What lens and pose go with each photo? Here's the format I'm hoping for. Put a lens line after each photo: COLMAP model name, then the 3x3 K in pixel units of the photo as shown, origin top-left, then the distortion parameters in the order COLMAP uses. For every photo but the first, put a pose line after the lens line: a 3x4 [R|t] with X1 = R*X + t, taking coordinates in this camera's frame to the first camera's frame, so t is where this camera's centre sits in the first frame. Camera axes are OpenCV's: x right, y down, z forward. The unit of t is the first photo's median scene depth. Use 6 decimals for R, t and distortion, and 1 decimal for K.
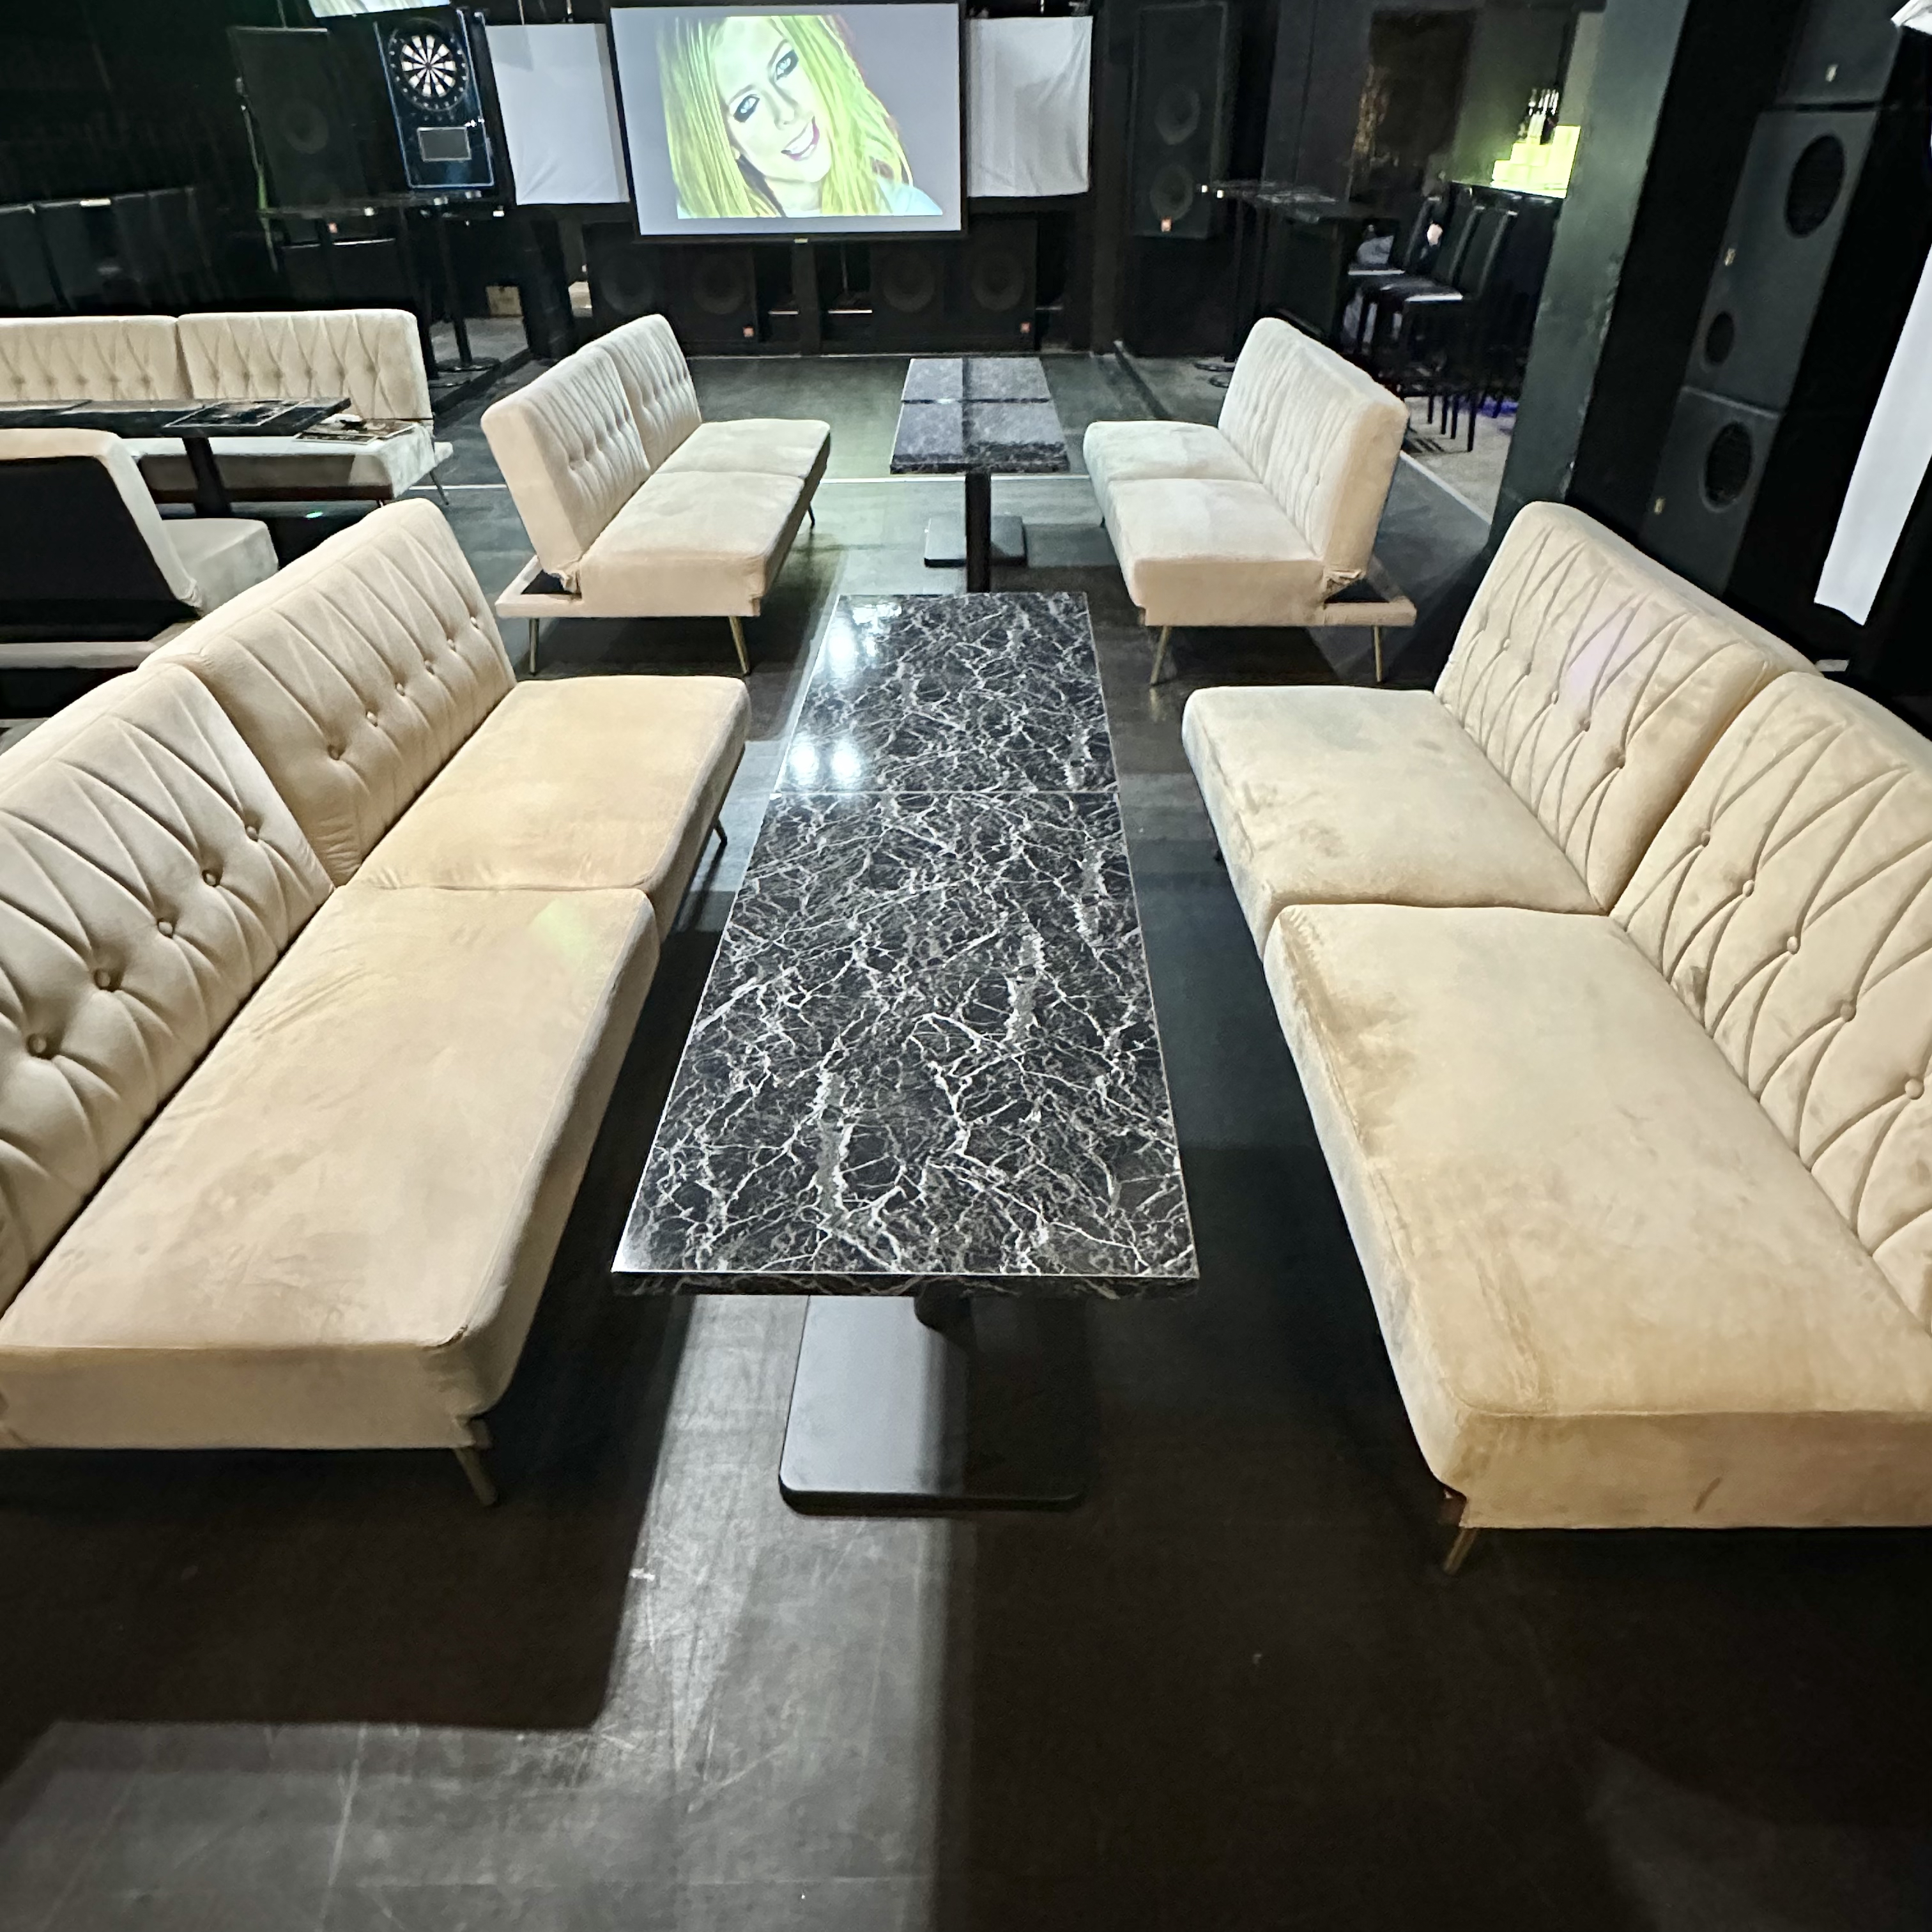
lens RADIAL K [[1263.7, 0, 966.0], [0, 1263.7, 966.0], [0, 0, 1]] dist [-0.023484, 0.031058]
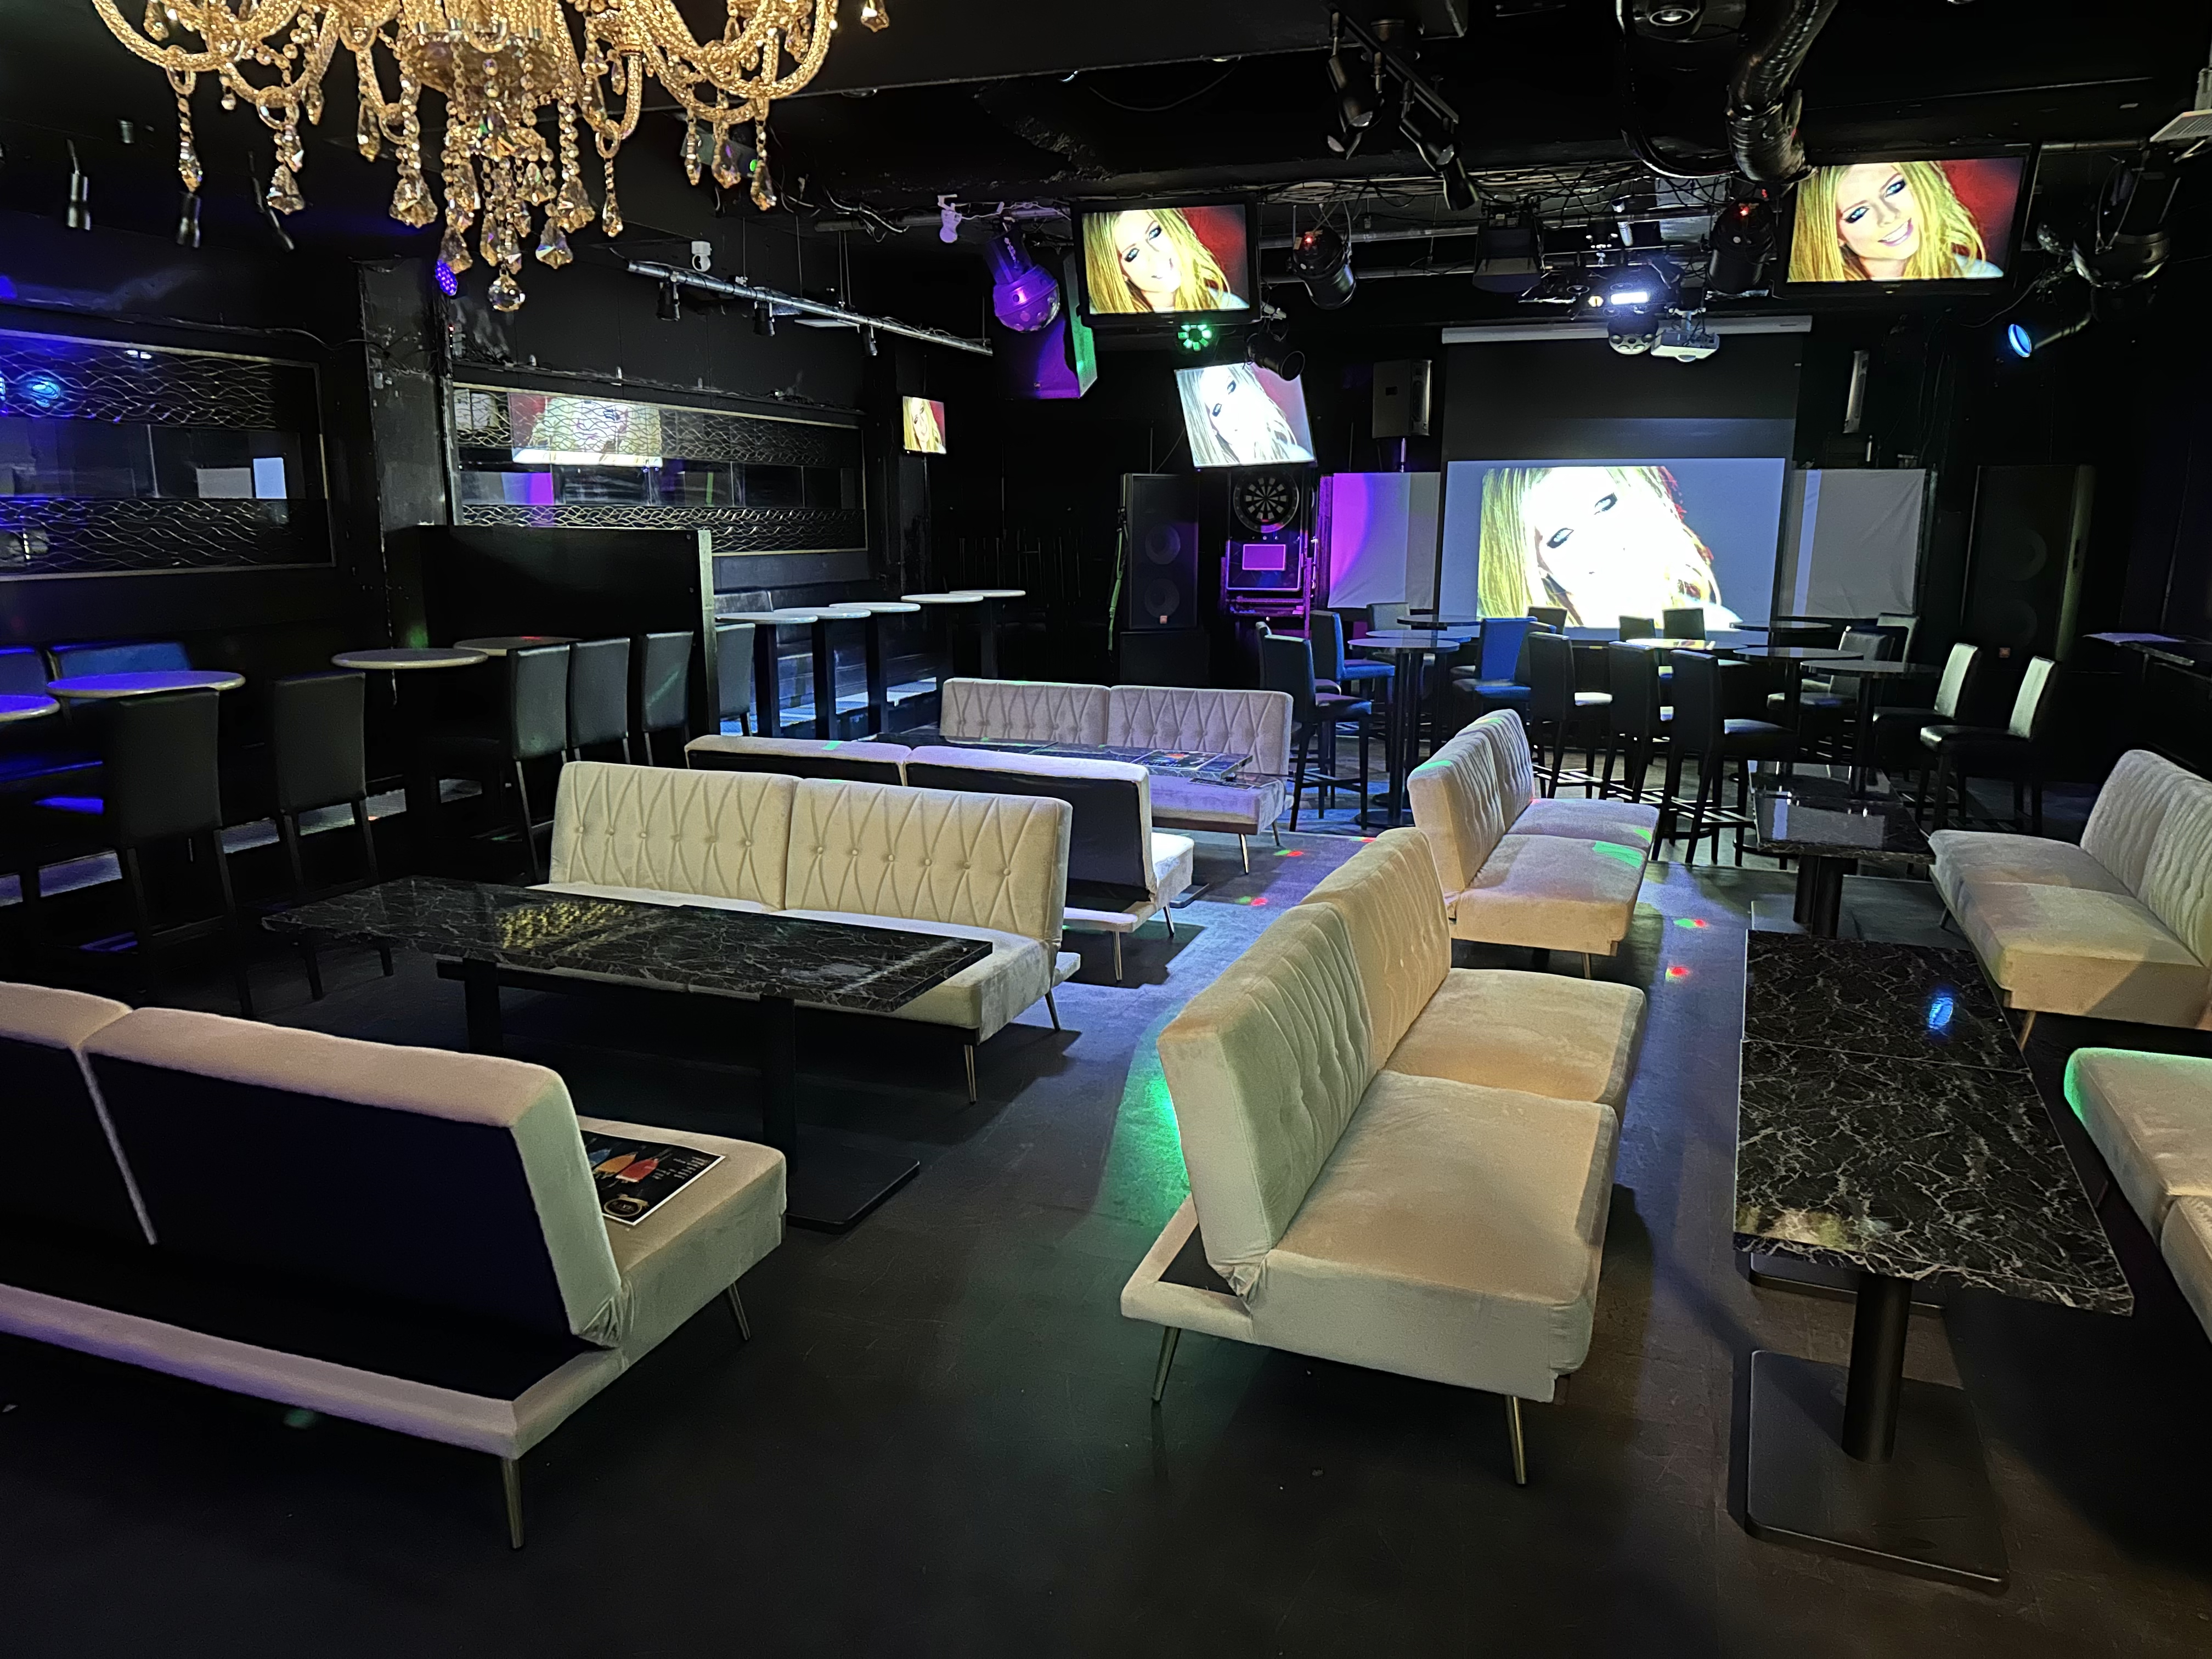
lens RADIAL K [[1582.8, 0, 1106.0], [0, 1582.8, 829.5], [0, 0, 1]] dist [0.046649, -0.061739]
pose [[0.936699, 0.086519, -0.339277, -0.056980], [-0.210252, 0.913825, -0.347445, 0.097884], [0.279979, 0.396785, 0.874170, -0.194345]]
